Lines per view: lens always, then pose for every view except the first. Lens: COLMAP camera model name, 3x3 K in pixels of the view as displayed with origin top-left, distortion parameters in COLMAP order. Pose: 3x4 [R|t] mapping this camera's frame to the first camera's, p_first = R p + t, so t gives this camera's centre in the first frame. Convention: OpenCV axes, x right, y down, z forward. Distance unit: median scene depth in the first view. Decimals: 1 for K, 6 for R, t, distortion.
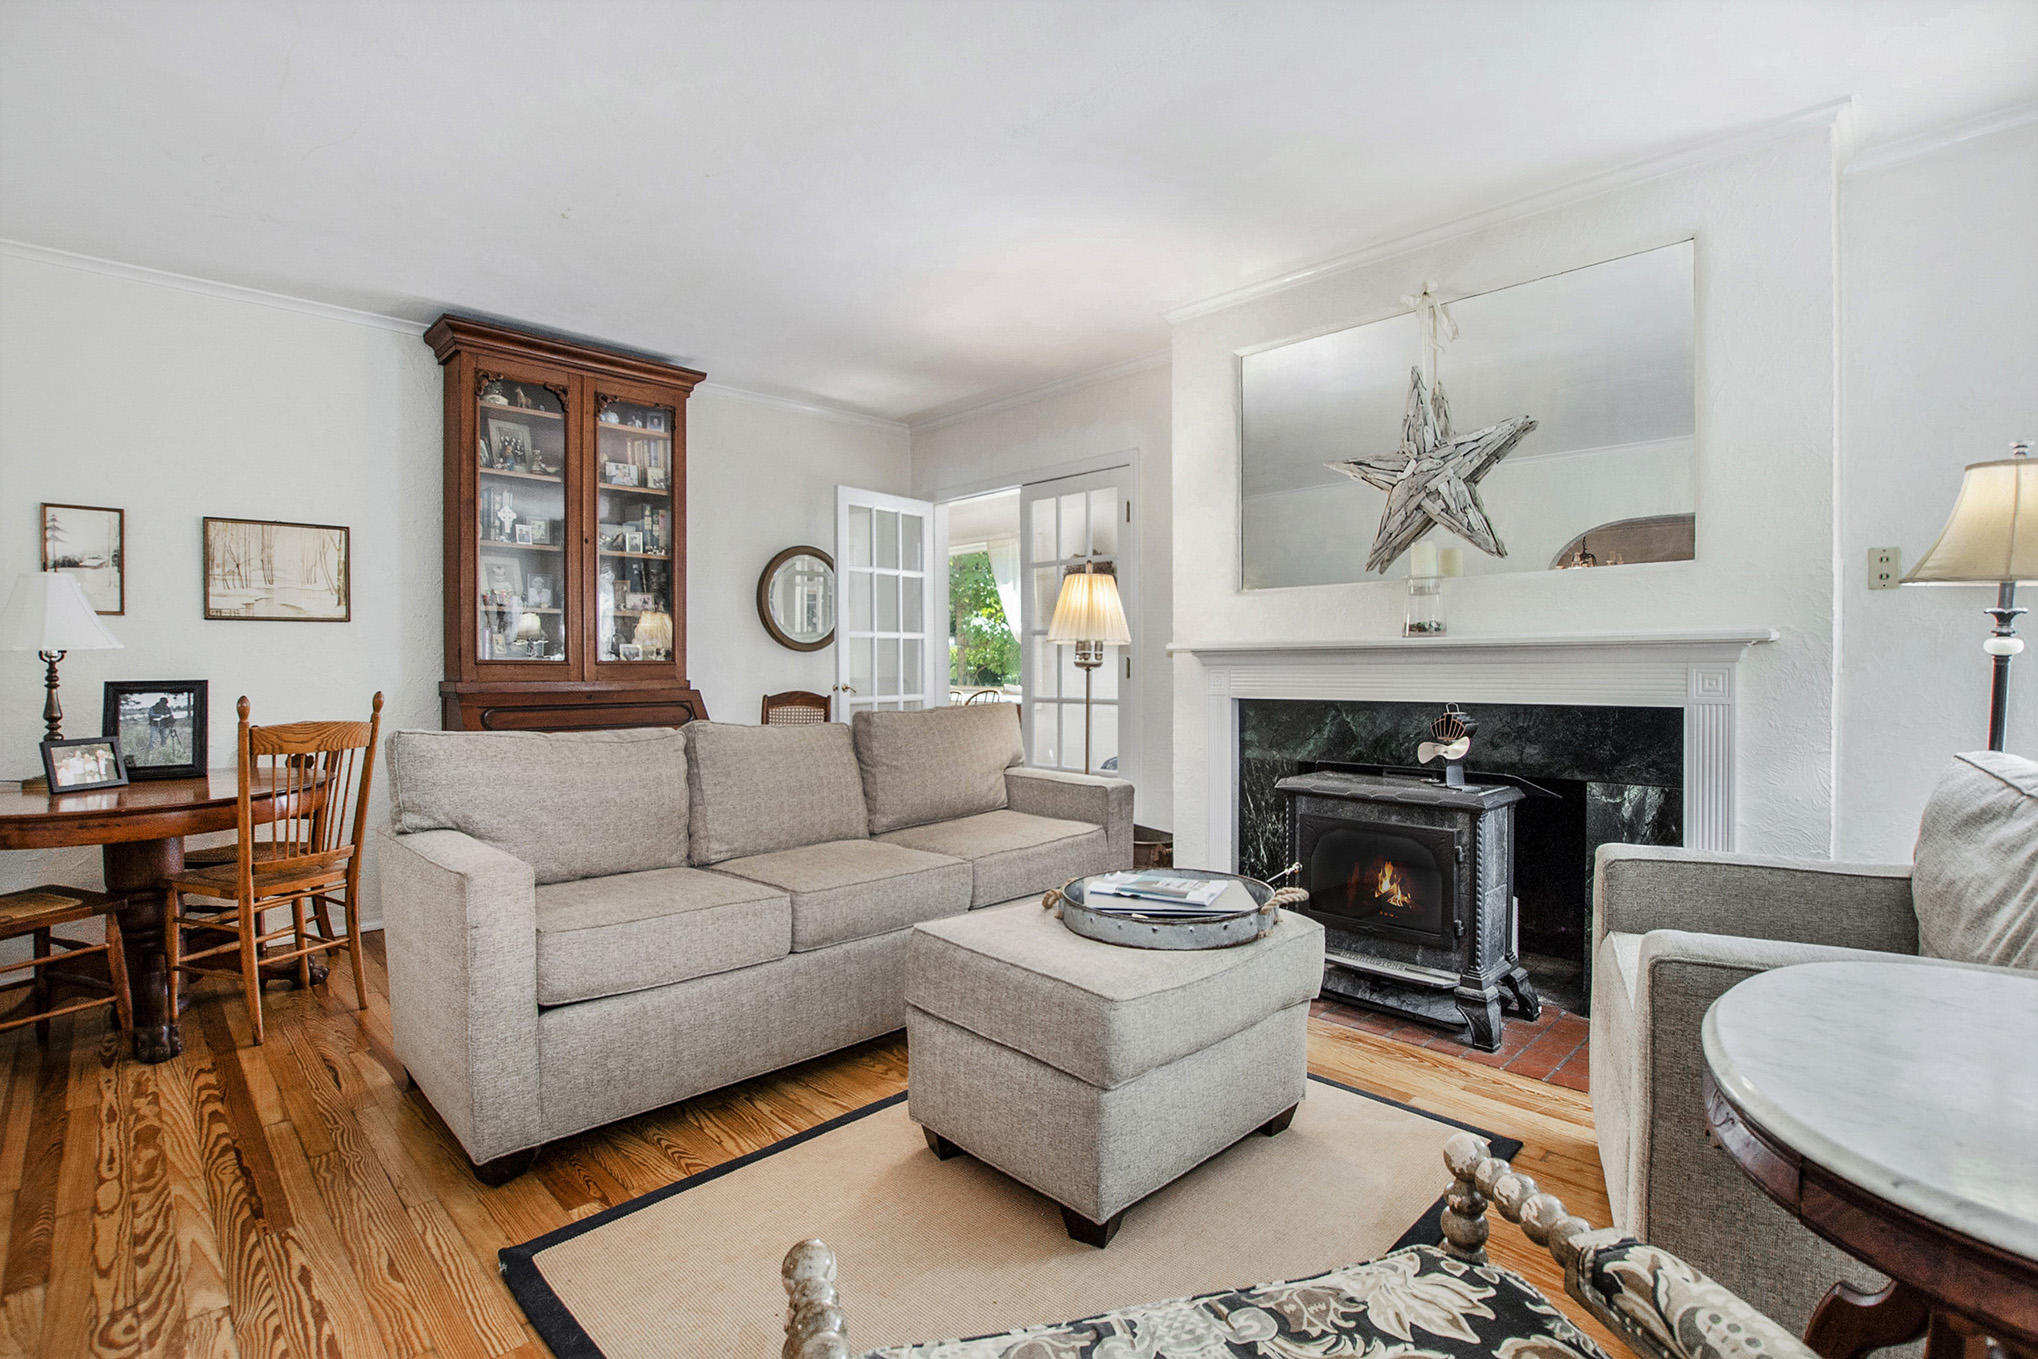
lens RADIAL K [[958.5, 0, 1019.0], [0, 958.5, 679.5], [0, 0, 1]] dist [-0.021972, -0.000007]
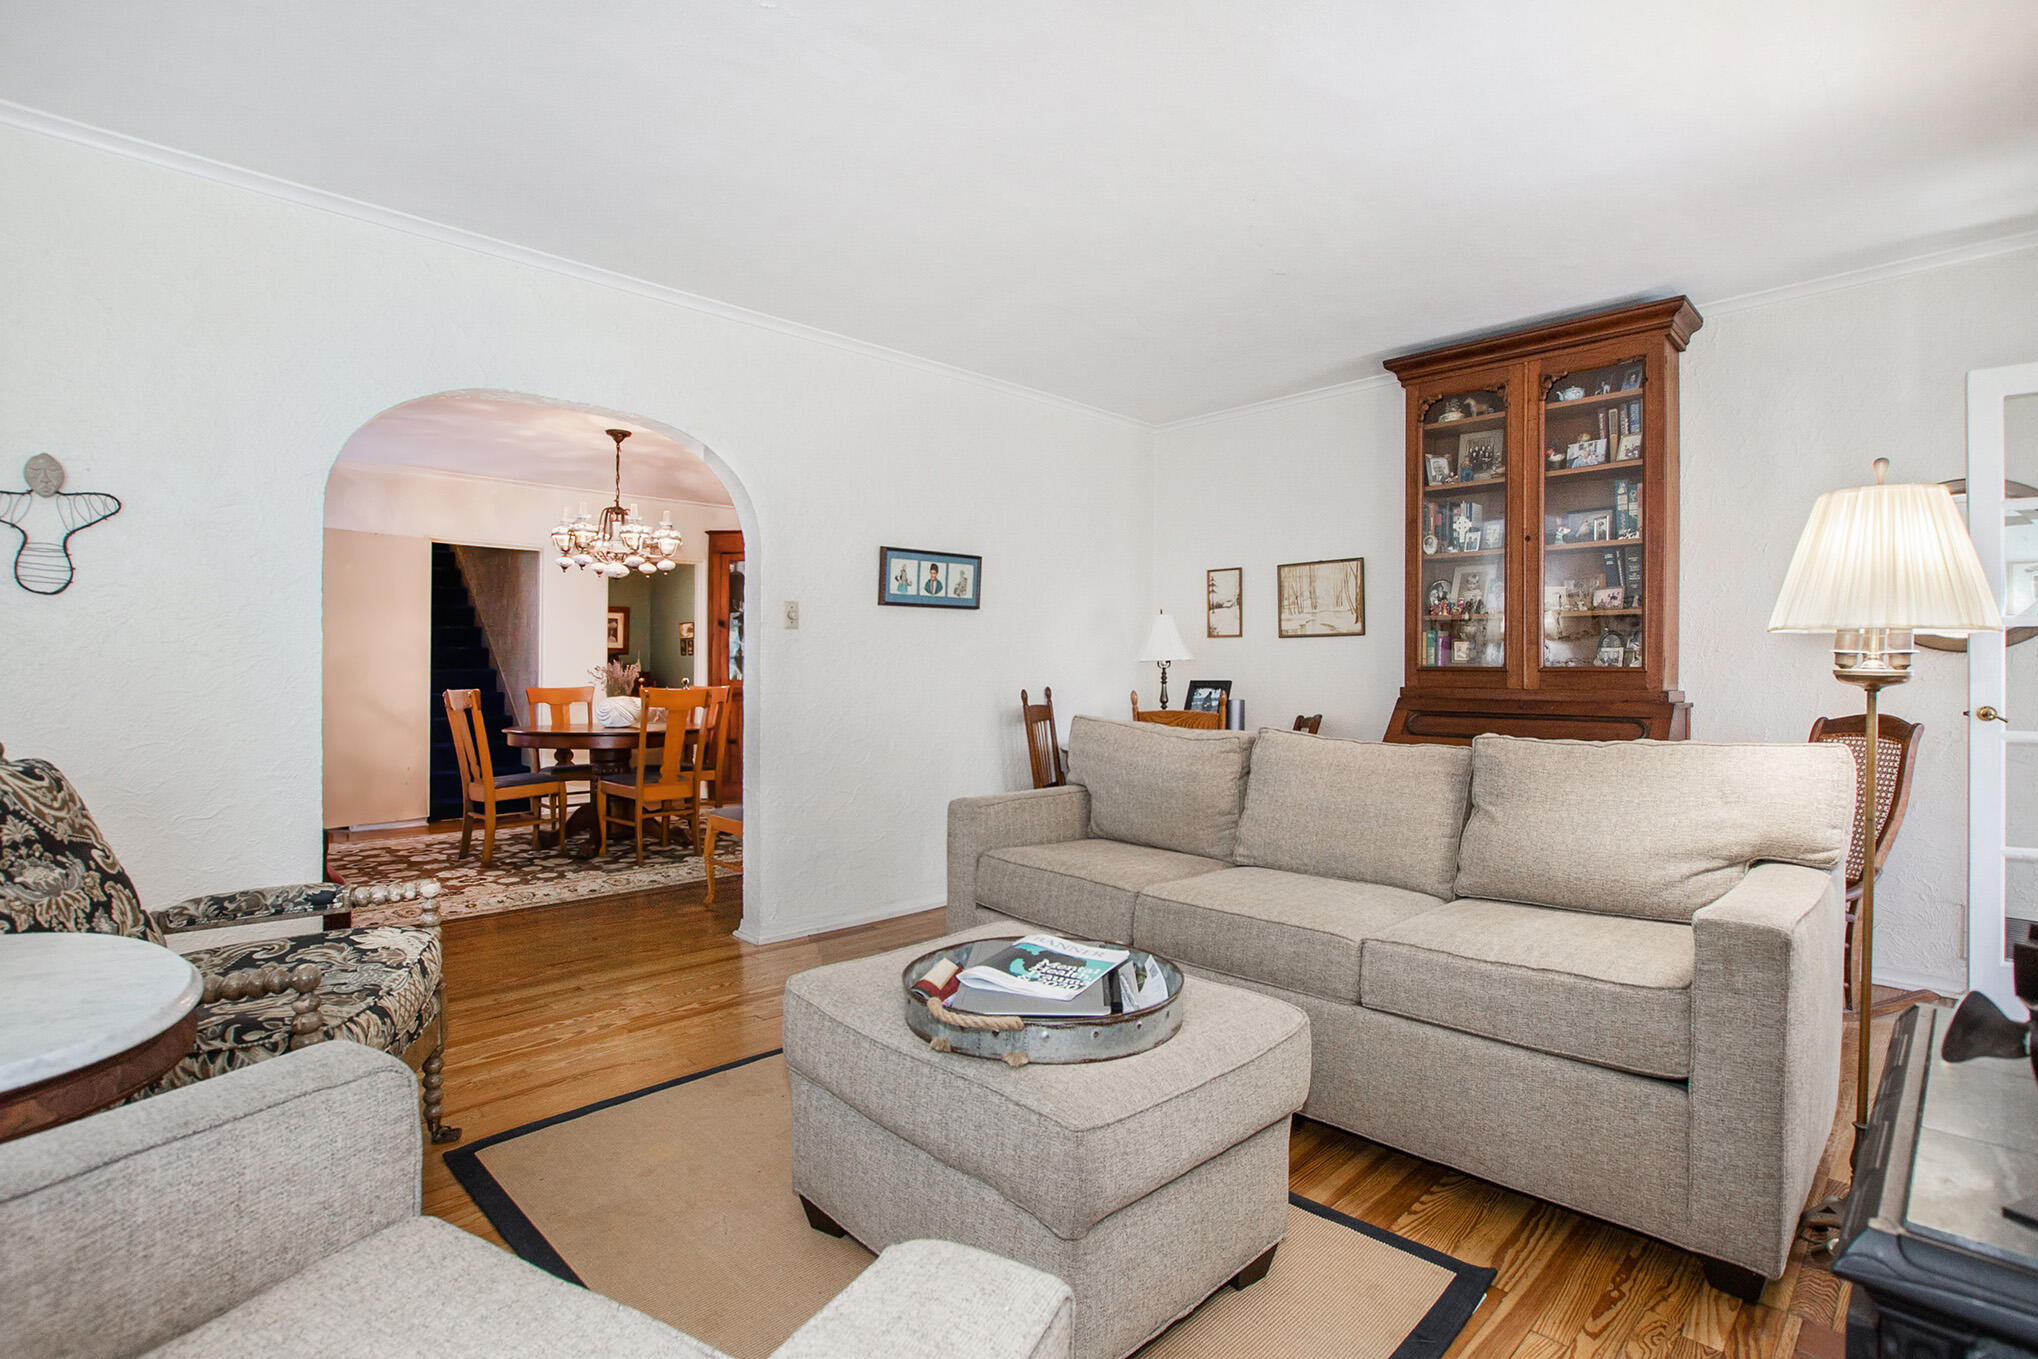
lens RADIAL K [[958.5, 0, 1019.0], [0, 958.5, 679.5], [0, 0, 1]] dist [-0.021972, -0.000007]
pose [[0.007566, 0.013726, -0.999877, 0.544567], [-0.018399, 0.999738, 0.013585, -0.013350], [0.999802, 0.018294, 0.007817, 0.581188]]
